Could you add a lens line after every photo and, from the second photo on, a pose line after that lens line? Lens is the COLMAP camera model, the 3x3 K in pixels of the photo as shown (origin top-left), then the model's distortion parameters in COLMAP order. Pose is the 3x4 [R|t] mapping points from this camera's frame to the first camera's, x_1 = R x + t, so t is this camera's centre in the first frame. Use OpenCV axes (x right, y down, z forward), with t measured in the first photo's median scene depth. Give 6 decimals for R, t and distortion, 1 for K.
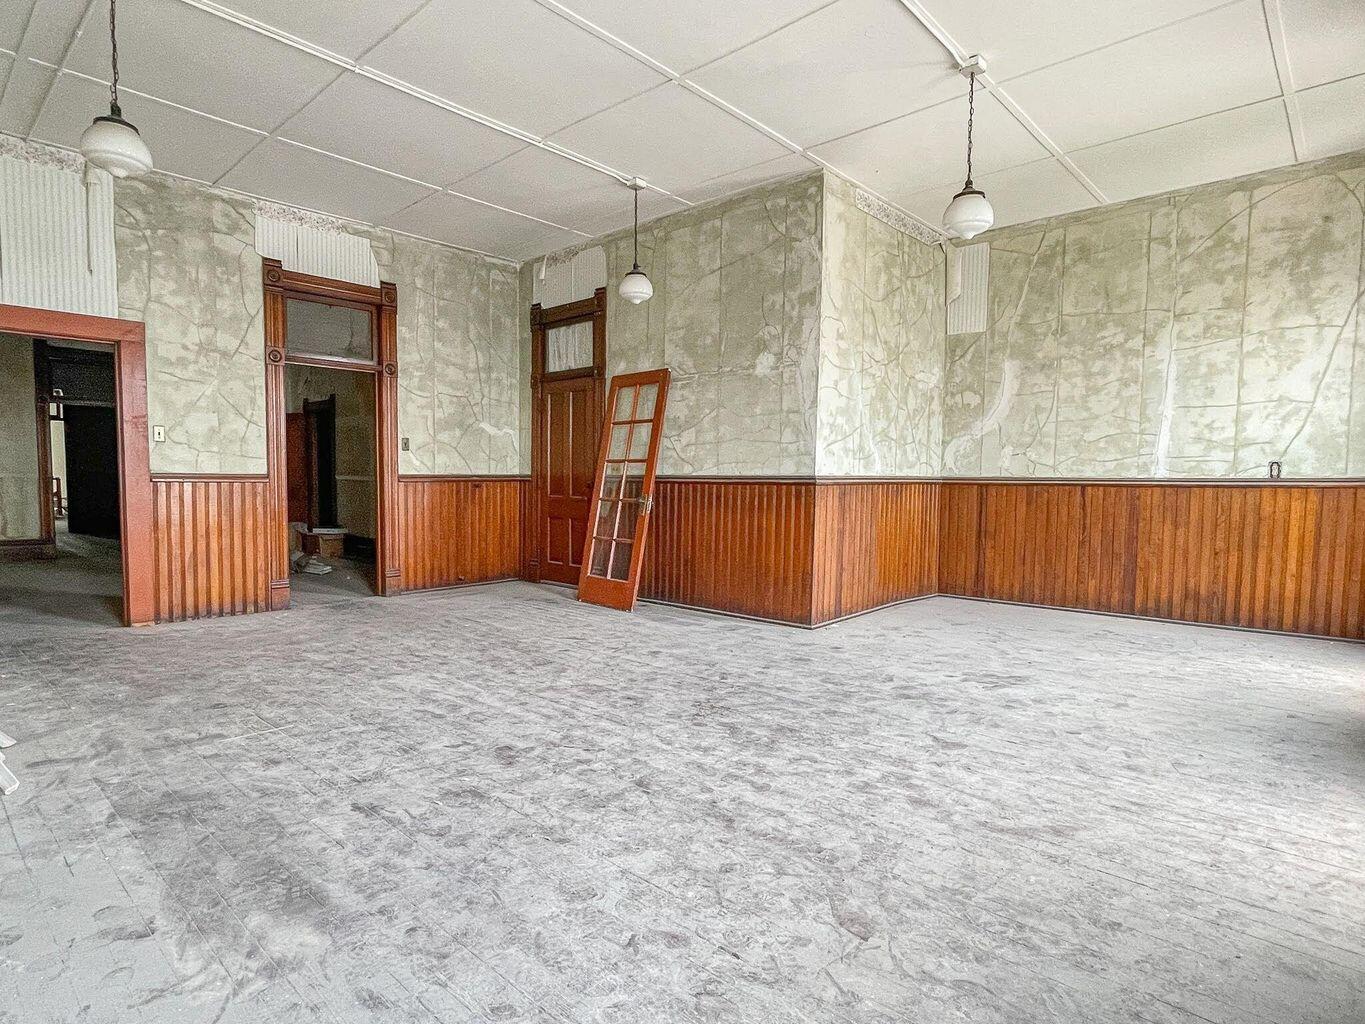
lens RADIAL K [[719.7, 0, 689.1], [0, 719.7, 511.9], [0, 0, 1]] dist [-0.000936, 0.000451]
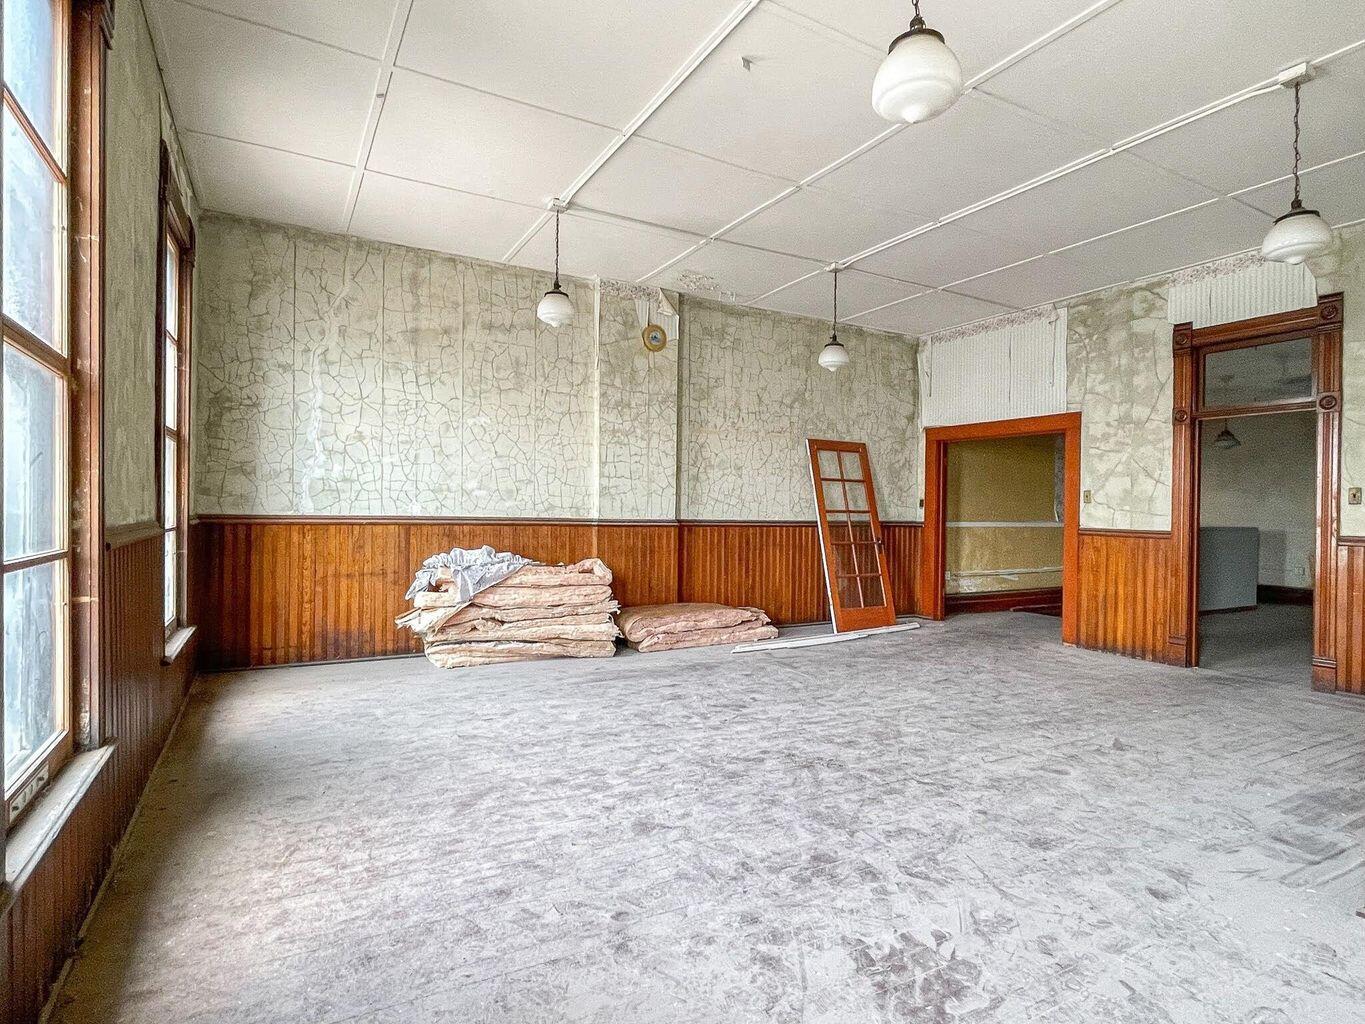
lens RADIAL K [[719.7, 0, 689.1], [0, 719.7, 511.9], [0, 0, 1]] dist [-0.000936, 0.000451]
pose [[-0.291897, -0.008998, -0.956408, 0.951872], [-0.066899, 0.997699, 0.011031, -0.070965], [0.954107, 0.067202, -0.291827, 1.004173]]
